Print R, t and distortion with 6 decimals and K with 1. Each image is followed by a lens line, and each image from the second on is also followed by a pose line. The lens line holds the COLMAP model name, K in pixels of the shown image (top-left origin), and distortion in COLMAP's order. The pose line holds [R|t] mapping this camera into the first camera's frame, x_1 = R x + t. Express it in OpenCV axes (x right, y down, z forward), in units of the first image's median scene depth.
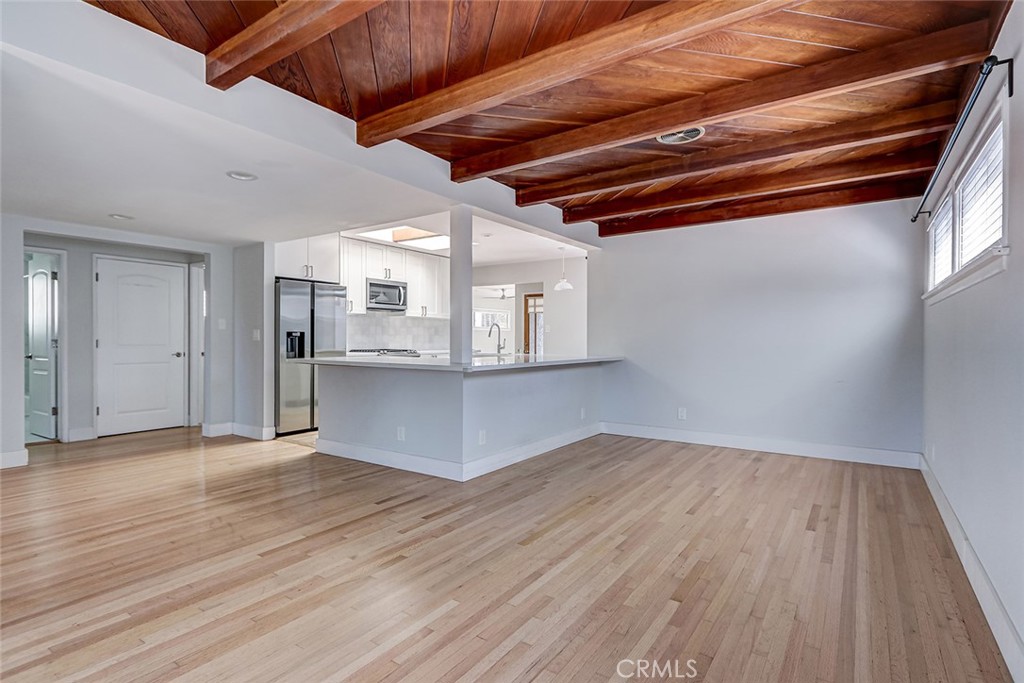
lens RADIAL K [[518.5, 0, 503.8], [0, 518.5, 340.2], [0, 0, 1]] dist [-0.001469, -0.000660]
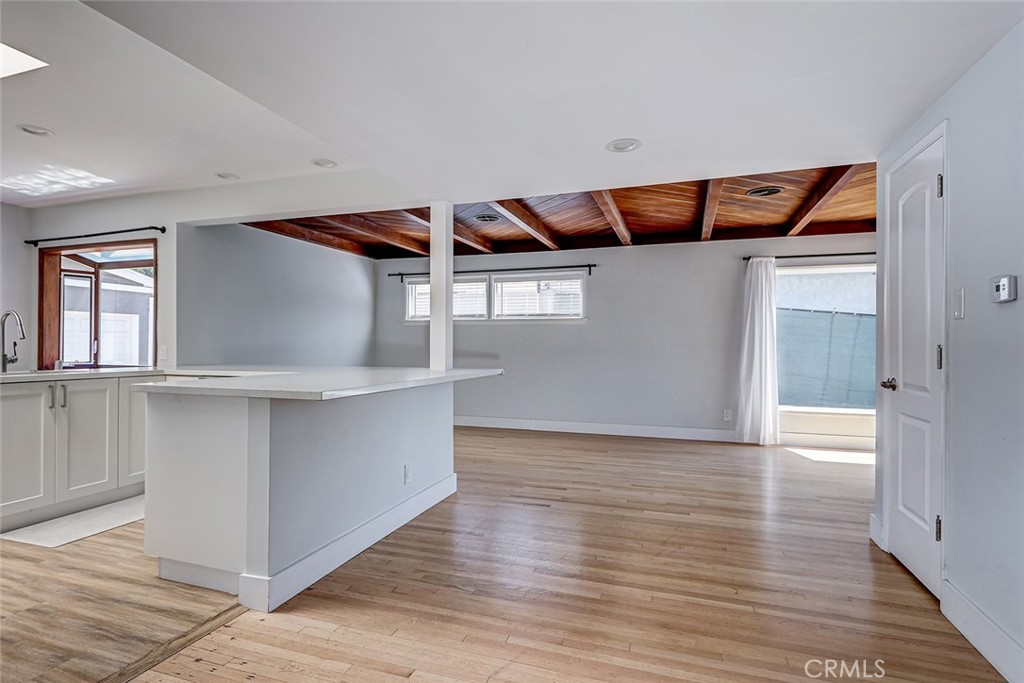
lens RADIAL K [[518.5, 0, 504.1], [0, 518.5, 345.3], [0, 0, 1]] dist [-0.001469, -0.000660]
pose [[-0.274961, -0.004458, 0.961445, -0.762059], [-0.001952, 0.999990, 0.004078, -0.004139], [-0.961453, -0.000755, -0.274967, 0.865796]]
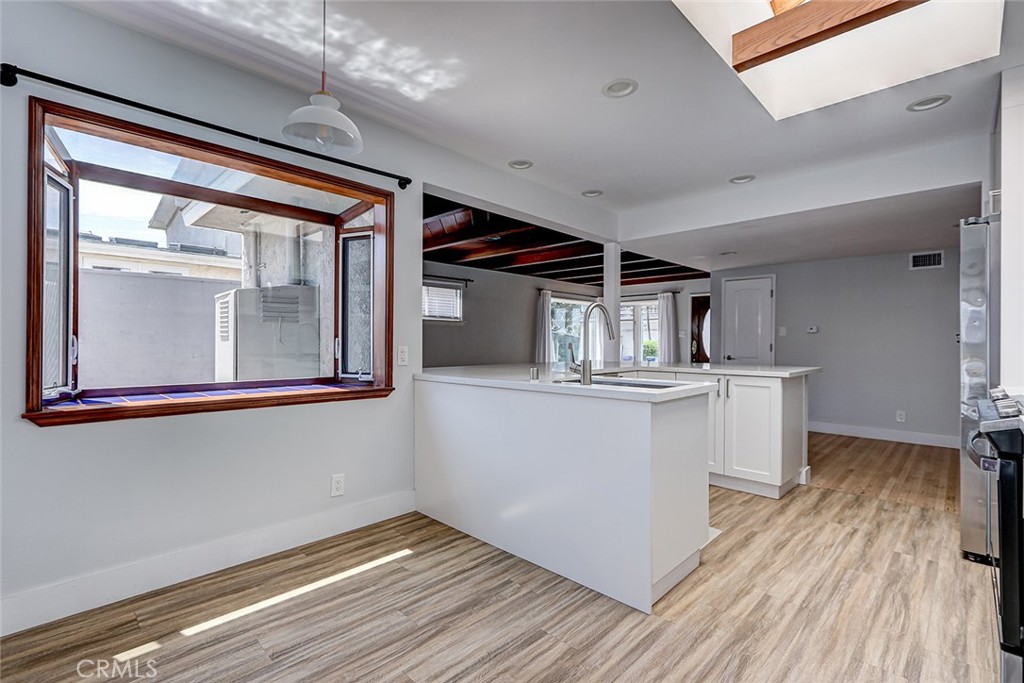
lens RADIAL K [[467.7, 0, 501.8], [0, 467.7, 342.6], [0, 0, 1]] dist [0.006844, -0.004206]
pose [[-0.985187, -0.008324, 0.171281, -0.006202], [-0.007613, 0.999959, 0.004804, -0.006631], [-0.171314, 0.003428, -0.985210, 1.686533]]
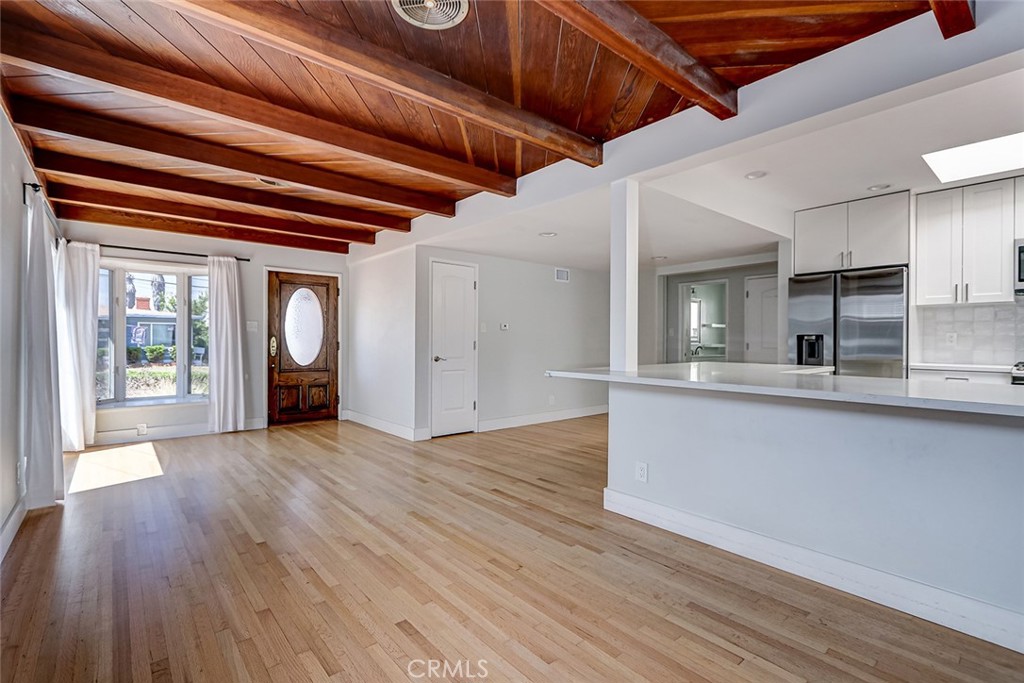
lens RADIAL K [[467.7, 0, 501.0], [0, 467.7, 343.2], [0, 0, 1]] dist [0.006844, -0.004206]
pose [[-0.270754, 0.001955, -0.962647, 0.525088], [-0.005760, 0.999977, 0.003651, -0.002604], [0.962631, 0.006533, -0.270737, 0.765087]]
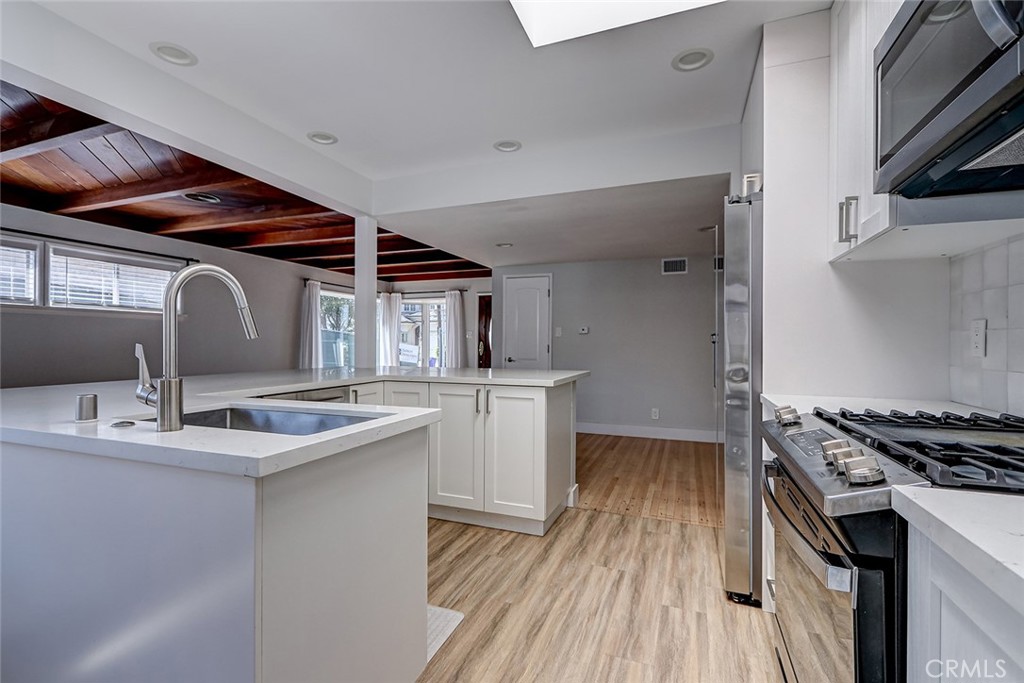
lens RADIAL K [[467.7, 0, 501.3], [0, 467.7, 343.8], [0, 0, 1]] dist [0.006844, -0.004206]
pose [[-0.974015, -0.006772, -0.226384, -0.100773], [-0.007384, 0.999971, 0.001856, -0.006821], [0.226365, 0.003479, -0.974036, 1.497346]]
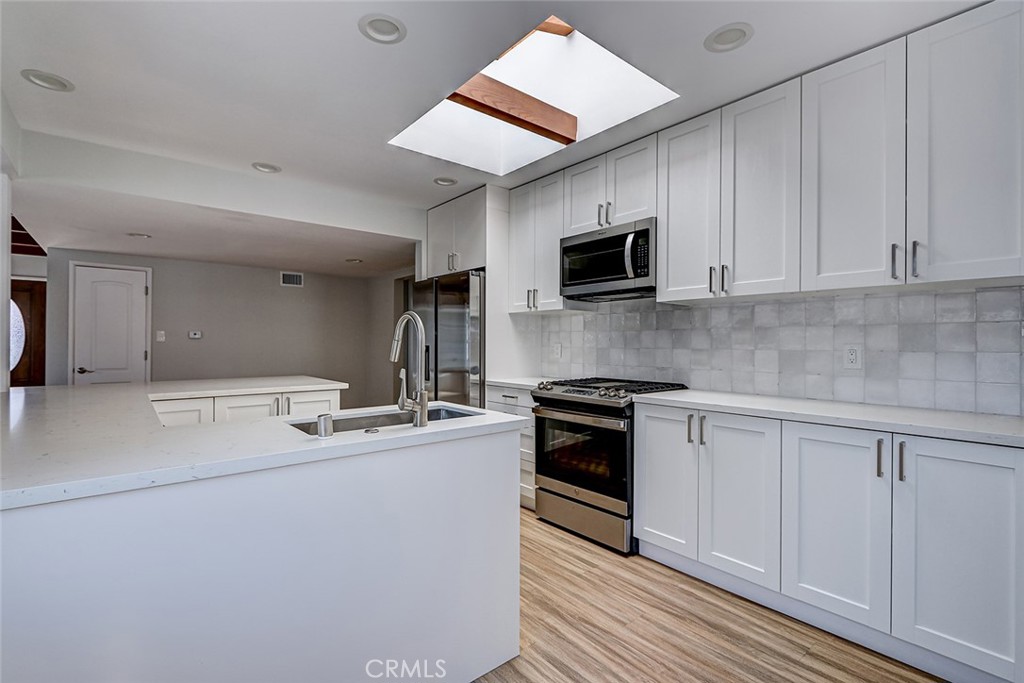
lens RADIAL K [[467.7, 0, 502.1], [0, 467.7, 342.4], [0, 0, 1]] dist [0.006844, -0.004206]
pose [[-0.276180, -0.005438, -0.961091, 0.264155], [-0.004996, 0.999979, -0.004223, -0.020512], [0.961093, 0.003635, -0.276201, 1.402583]]
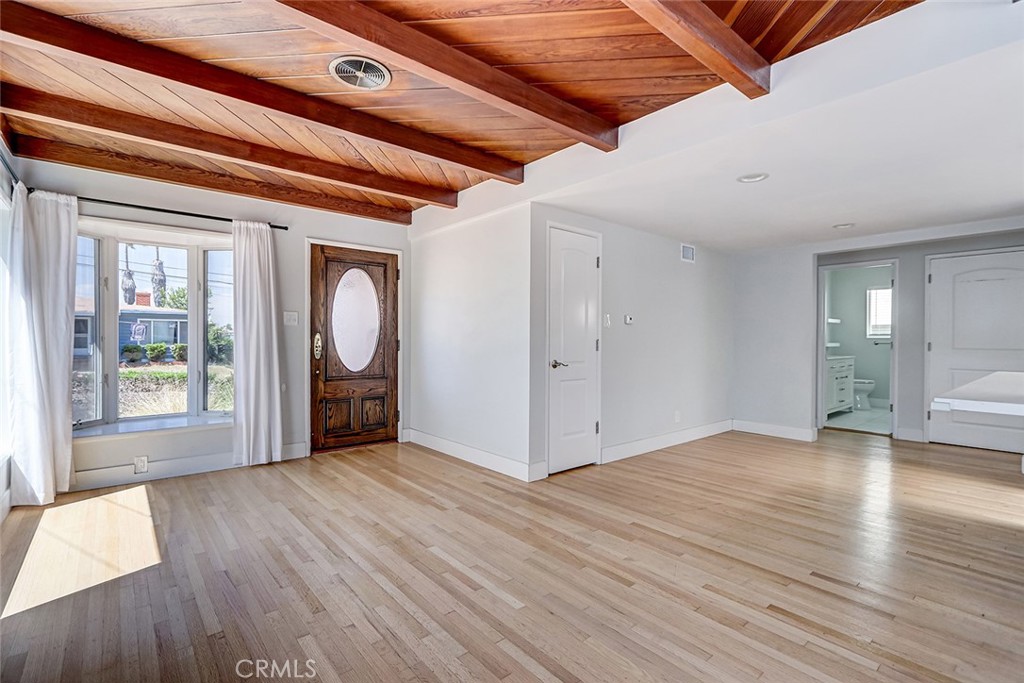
lens RADIAL K [[467.7, 0, 501.2], [0, 467.7, 343.4], [0, 0, 1]] dist [0.006844, -0.004206]
pose [[-0.271084, 0.006328, -0.962535, 0.309348], [-0.006947, 0.999939, 0.008531, -0.001908], [0.962530, 0.008999, -0.271024, 0.480915]]
